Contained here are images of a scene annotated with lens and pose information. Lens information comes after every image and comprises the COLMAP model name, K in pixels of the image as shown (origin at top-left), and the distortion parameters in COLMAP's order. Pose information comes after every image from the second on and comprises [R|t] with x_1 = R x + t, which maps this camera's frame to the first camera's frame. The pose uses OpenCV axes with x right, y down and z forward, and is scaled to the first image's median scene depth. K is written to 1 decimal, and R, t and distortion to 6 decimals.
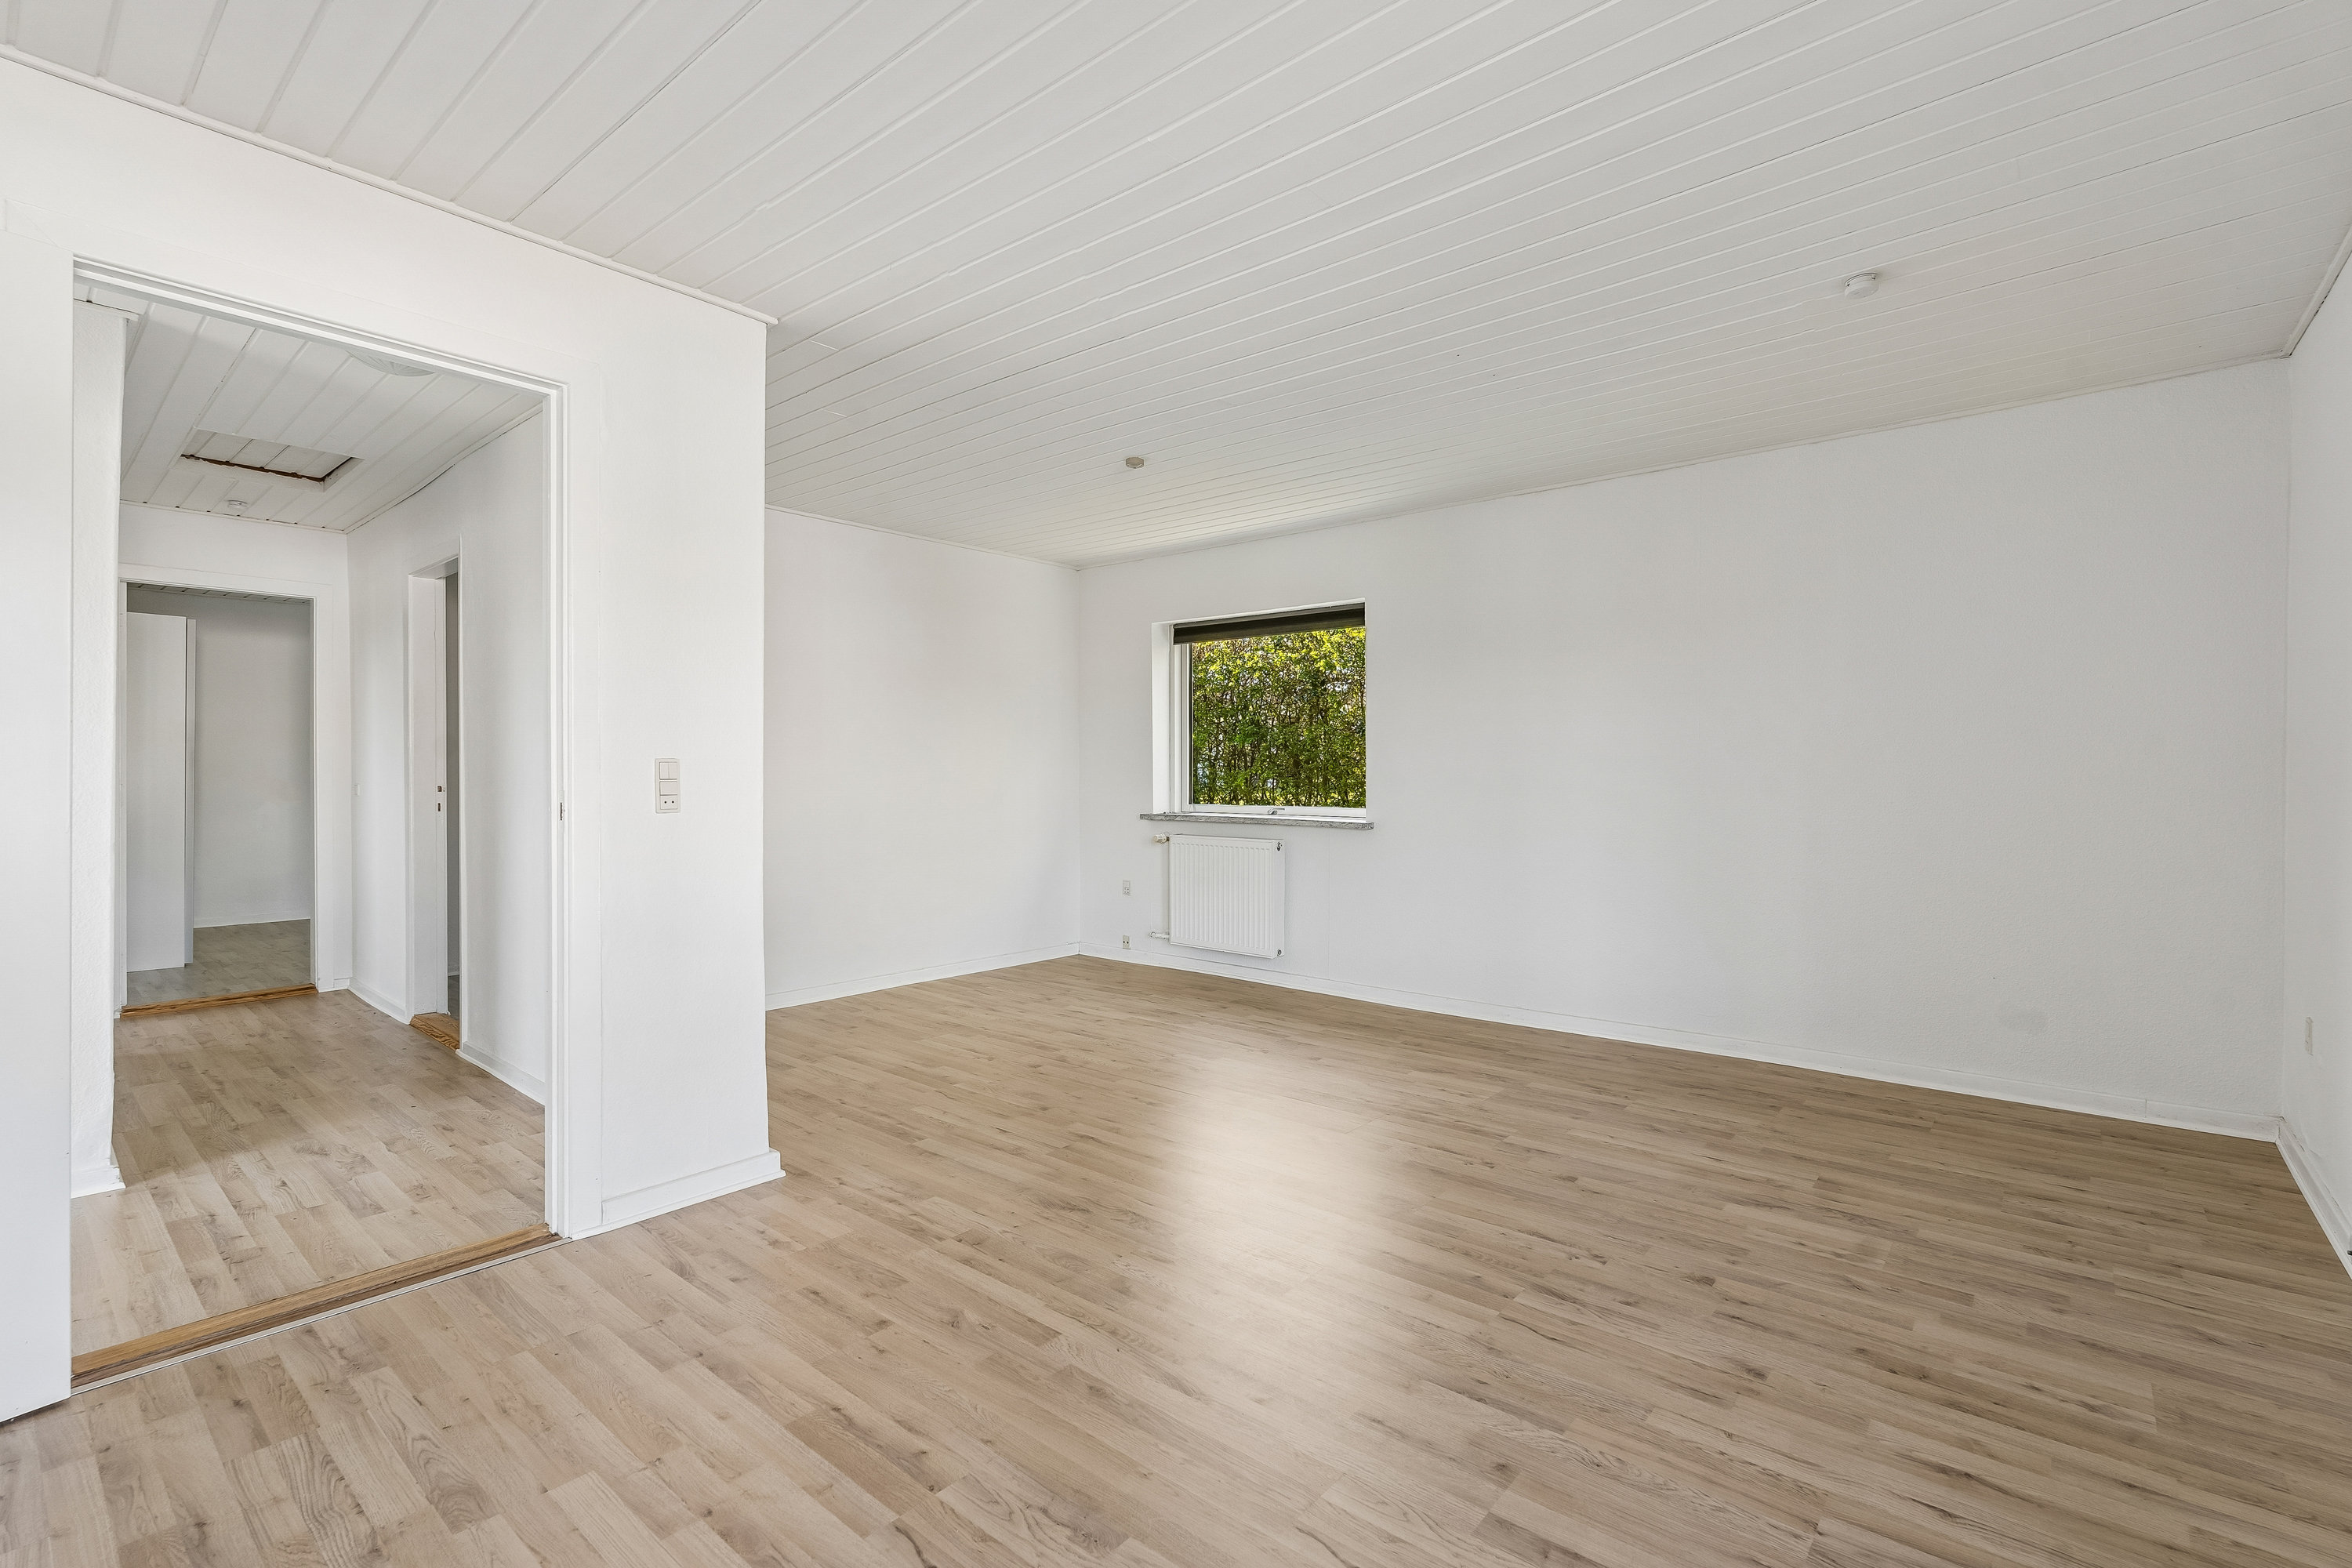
lens RADIAL K [[1049.2, 0, 1173.6], [0, 1049.2, 777.2], [0, 0, 1]] dist [-0.008822, 0.001997]
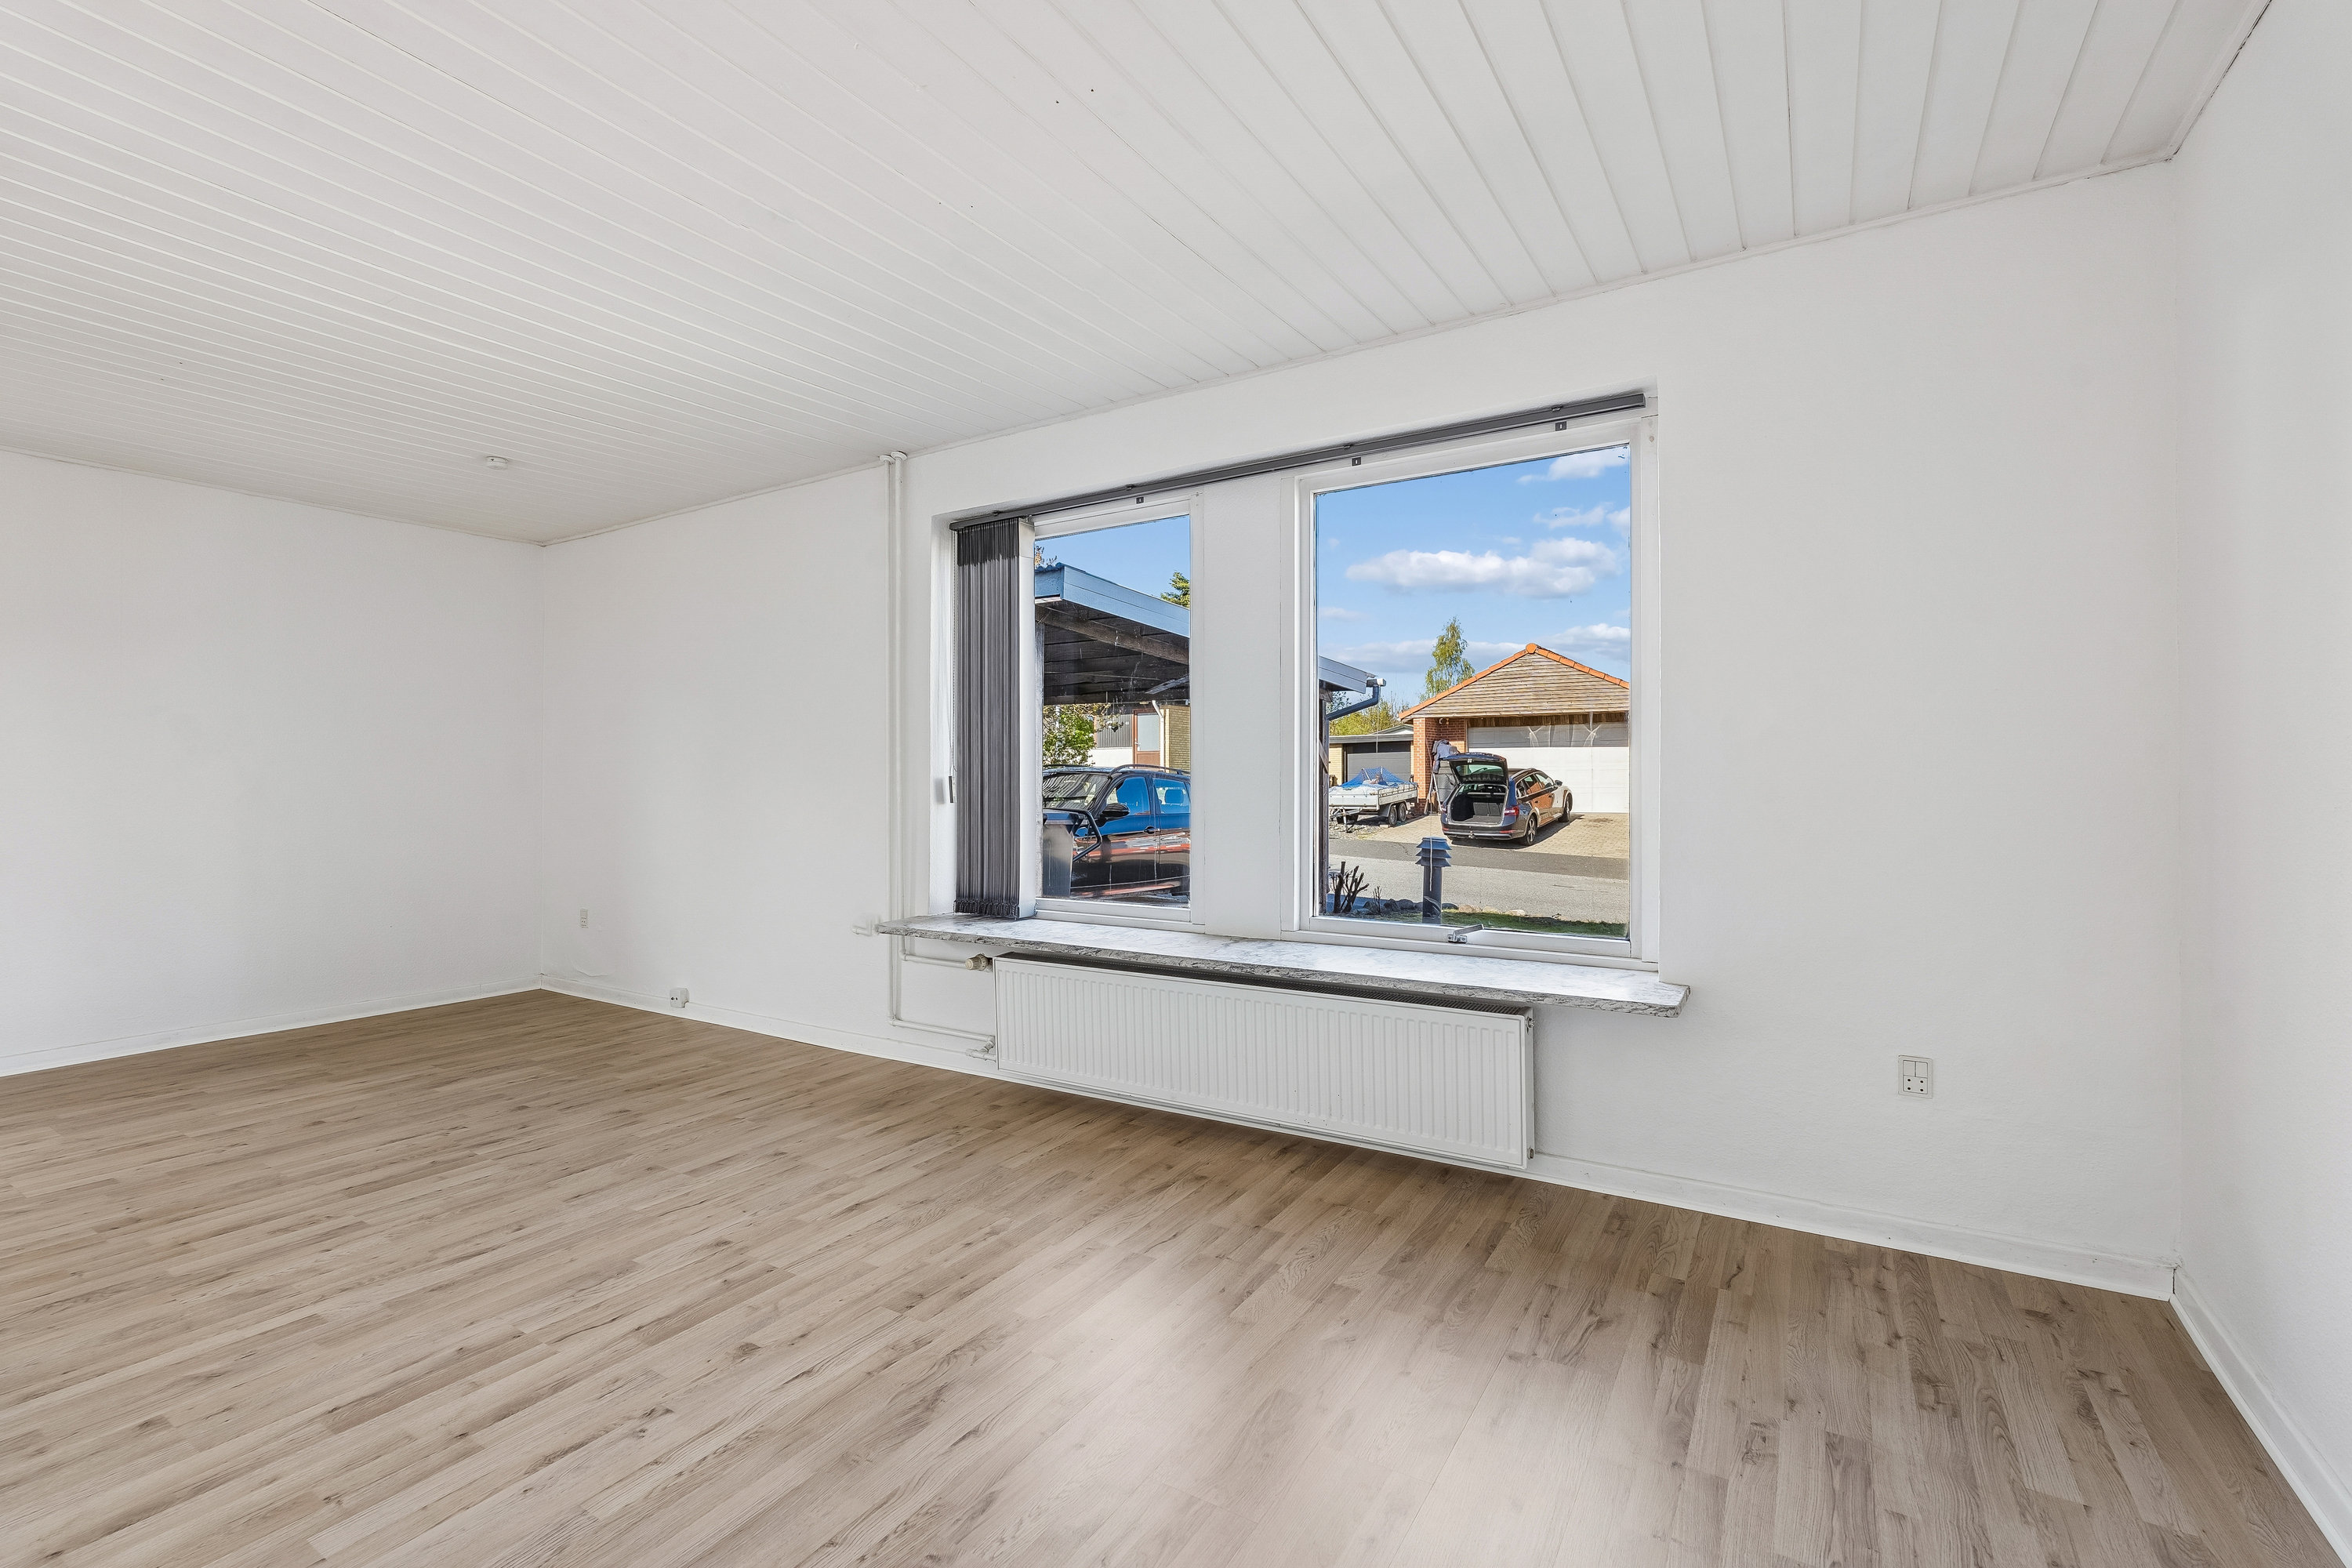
lens RADIAL K [[1049.2, 0, 1164.5], [0, 1049.2, 787.2], [0, 0, 1]] dist [-0.008822, 0.001997]
pose [[-0.142469, -0.006619, 0.989777, -1.198430], [0.003592, 0.999968, 0.007204, 0.004514], [-0.989793, 0.004581, -0.142441, 0.298570]]
